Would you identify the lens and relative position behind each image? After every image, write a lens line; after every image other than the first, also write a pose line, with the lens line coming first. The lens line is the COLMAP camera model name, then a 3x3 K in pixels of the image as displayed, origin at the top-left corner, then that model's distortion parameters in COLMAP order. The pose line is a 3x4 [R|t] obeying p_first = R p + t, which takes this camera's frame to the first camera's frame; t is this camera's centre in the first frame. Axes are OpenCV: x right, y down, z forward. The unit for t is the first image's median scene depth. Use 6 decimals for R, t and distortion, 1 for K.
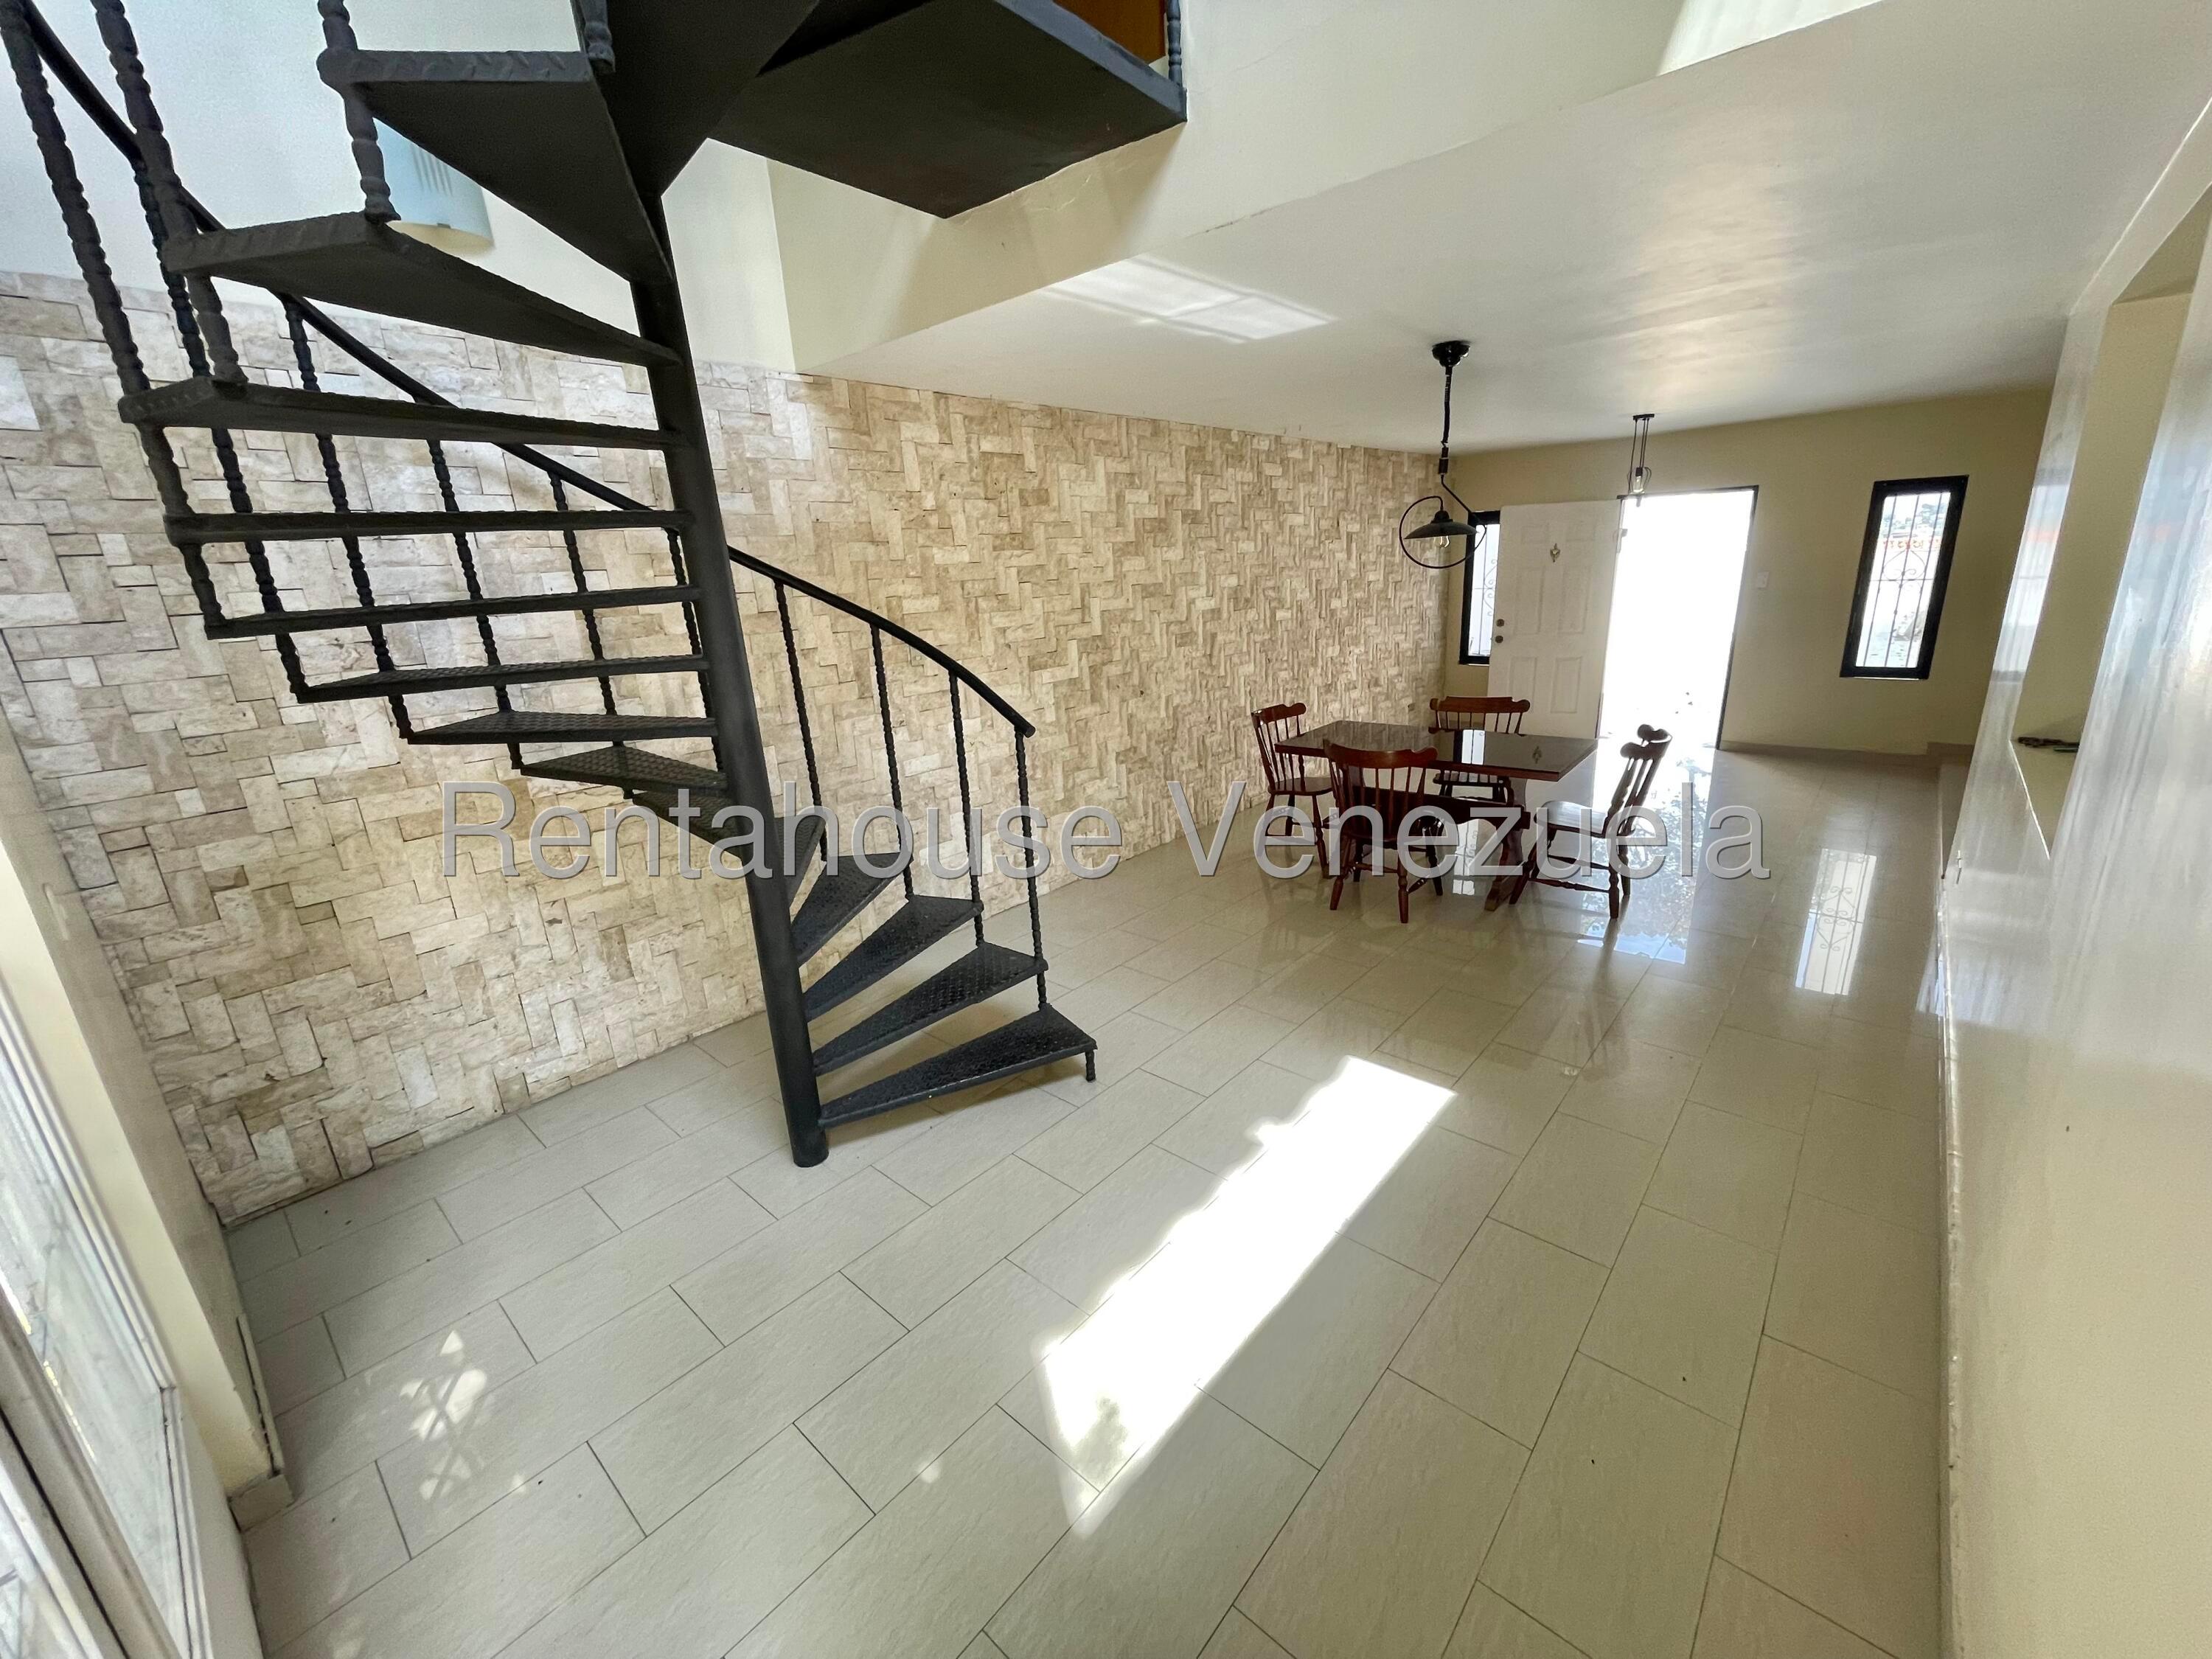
lens RADIAL K [[896.5, 0, 1111.8], [0, 896.5, 825.2], [0, 0, 1]] dist [0.000536, 0.000181]
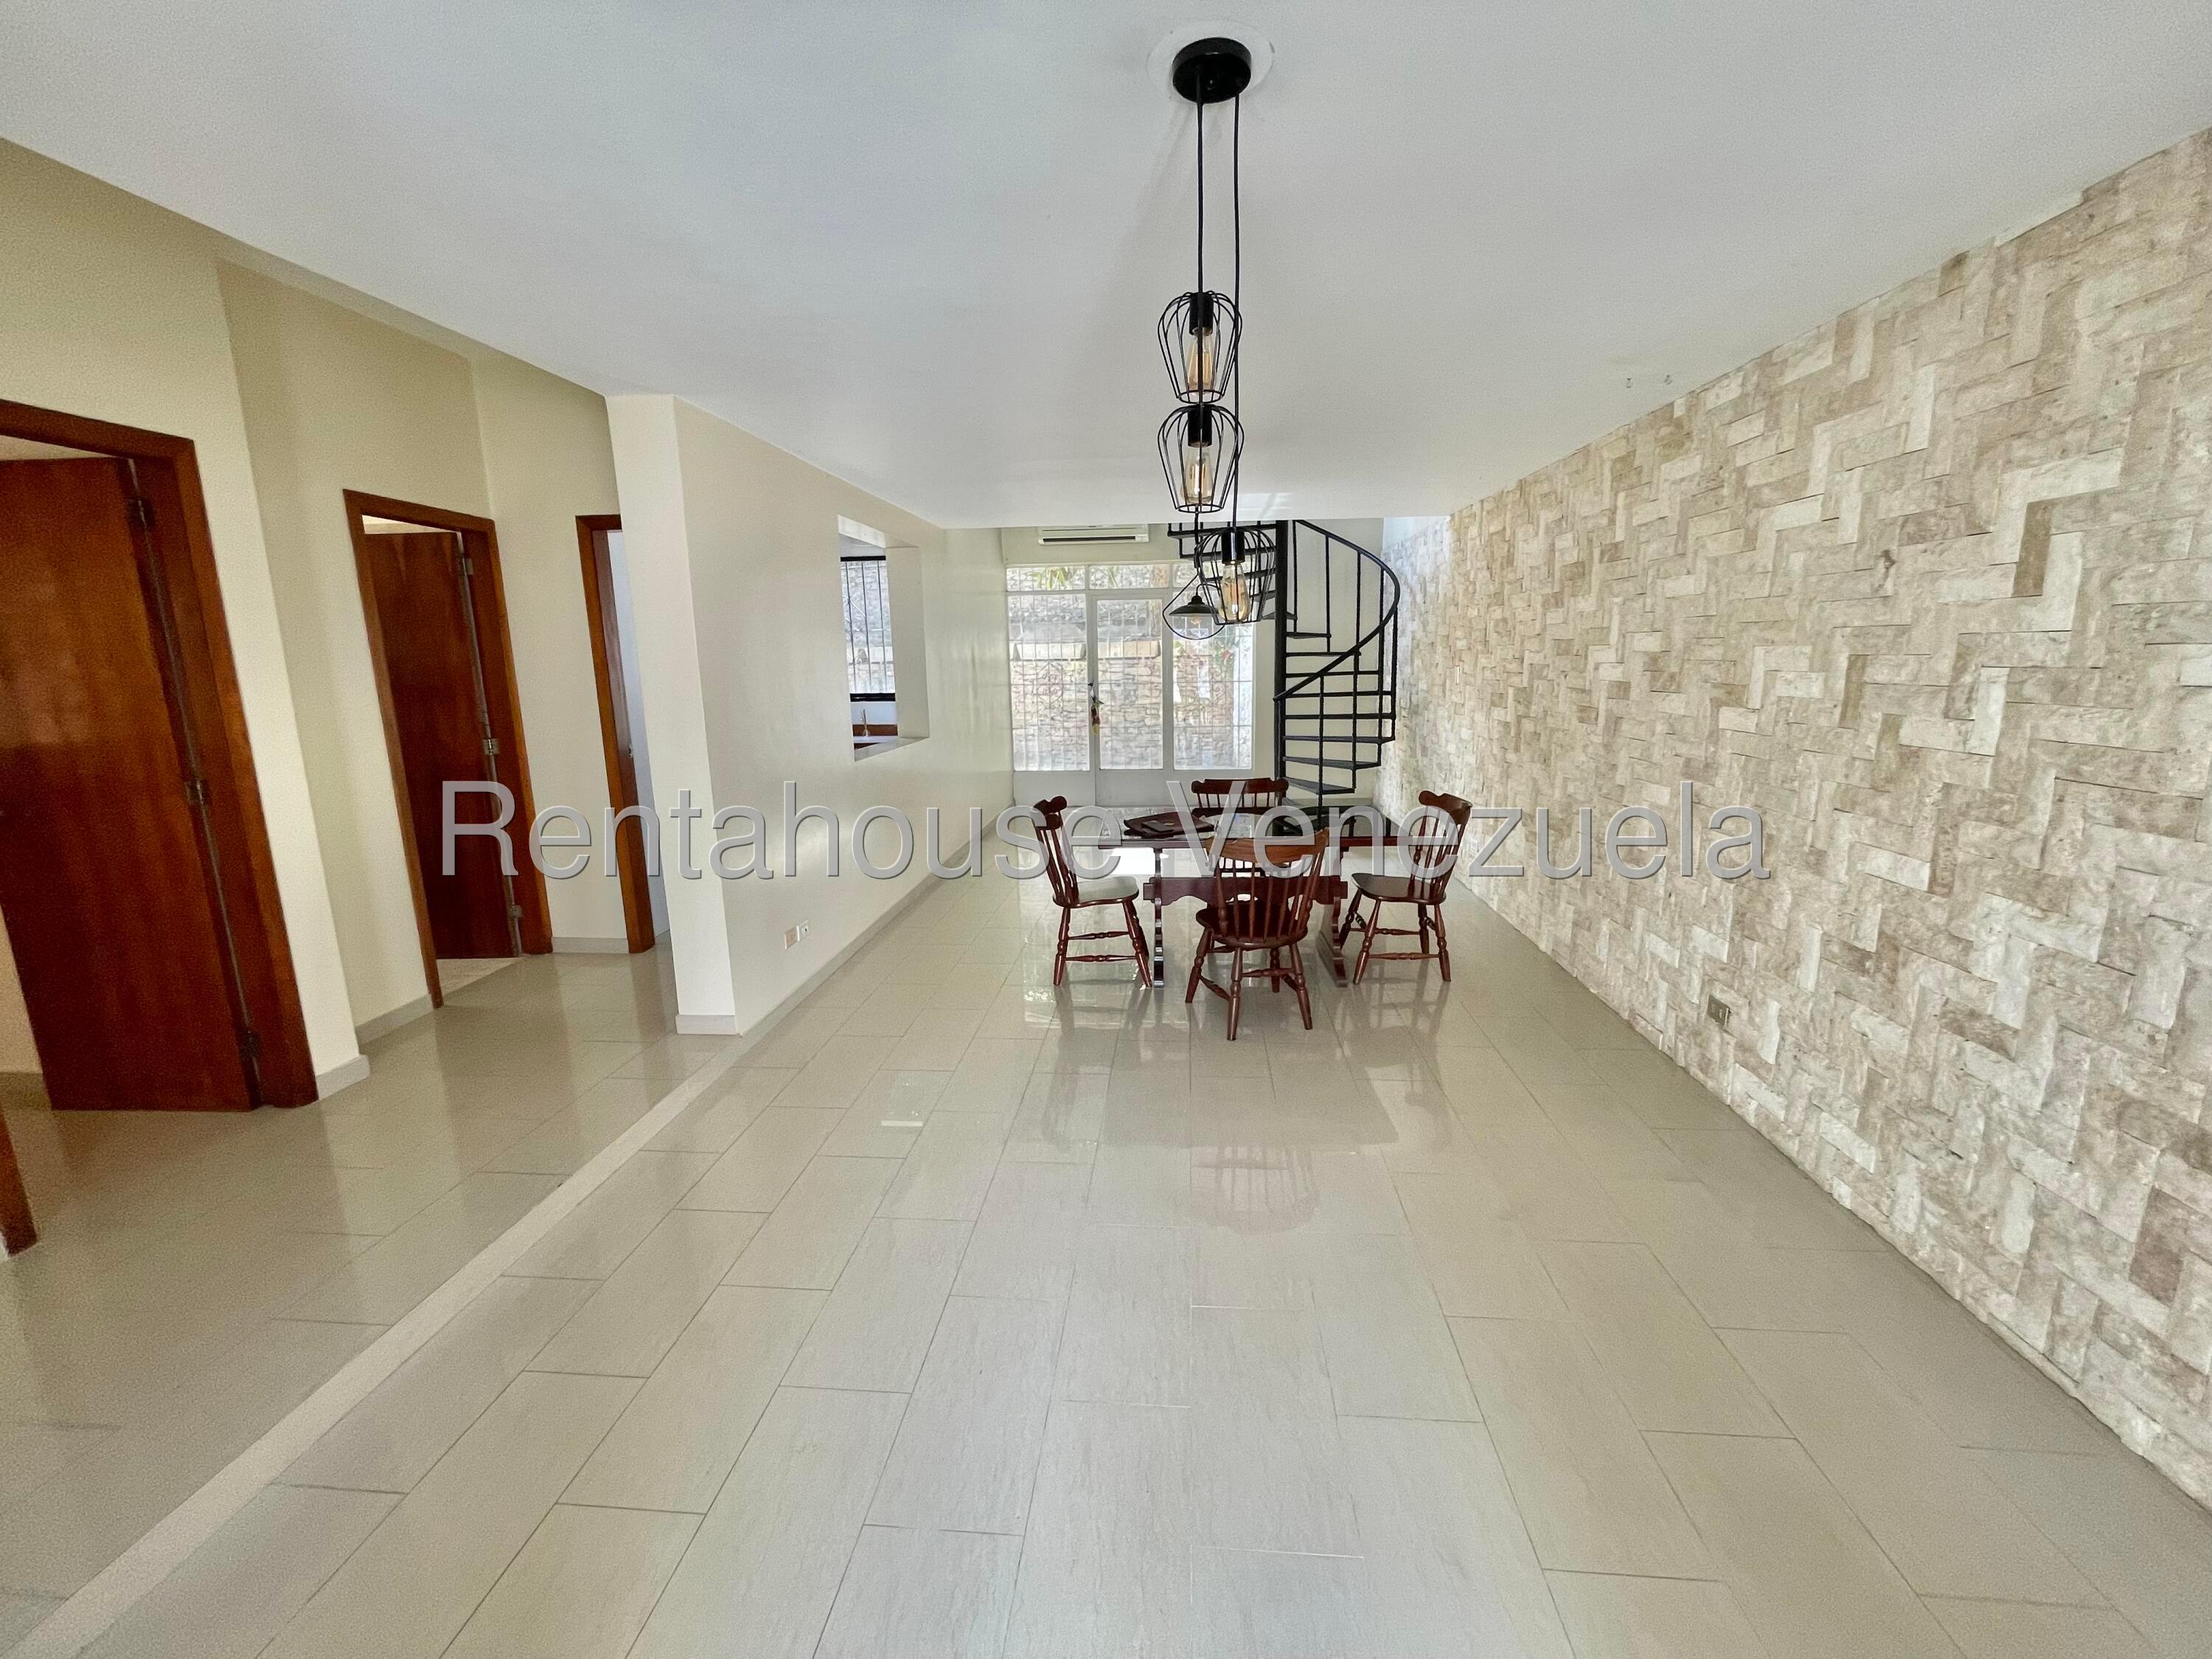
lens RADIAL K [[896.5, 0, 1111.8], [0, 896.5, 825.2], [0, 0, 1]] dist [0.000536, 0.000181]
pose [[-0.804715, 0.161673, -0.571223, 0.841368], [-0.126429, 0.893459, 0.430983, -0.395756], [0.580042, 0.419037, -0.698540, 1.323748]]
